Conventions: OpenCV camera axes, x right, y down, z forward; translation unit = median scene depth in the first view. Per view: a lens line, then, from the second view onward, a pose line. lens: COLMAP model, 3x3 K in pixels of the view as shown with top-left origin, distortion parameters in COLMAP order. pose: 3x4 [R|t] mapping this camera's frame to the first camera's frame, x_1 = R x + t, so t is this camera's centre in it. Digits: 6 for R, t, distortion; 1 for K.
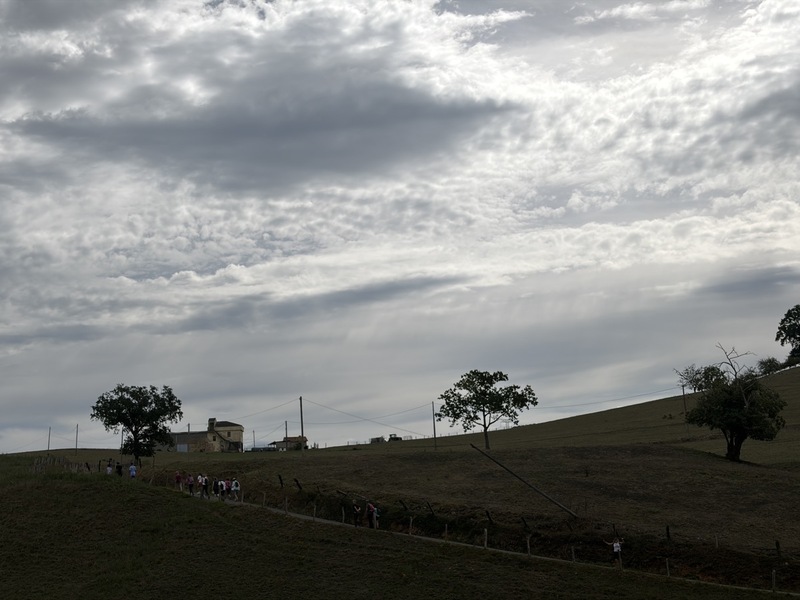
lens RADIAL K [[1208.0, 0, 397.4], [0, 1208.0, 304.7], [0, 0, 1]] dist [0.254400, -1.044047]
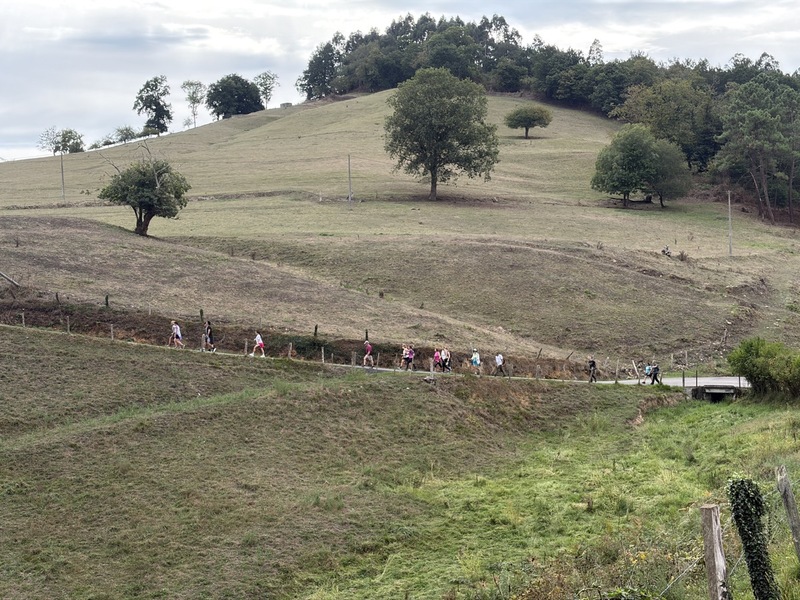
lens RADIAL K [[1208.0, 0, 397.4], [0, 1208.0, 304.7], [0, 0, 1]] dist [0.254400, -1.044047]
pose [[0.860926, 0.012135, 0.508586, -0.091865], [-0.111558, 0.979886, 0.165463, -0.020645], [-0.496348, -0.199188, 0.844963, -0.065293]]
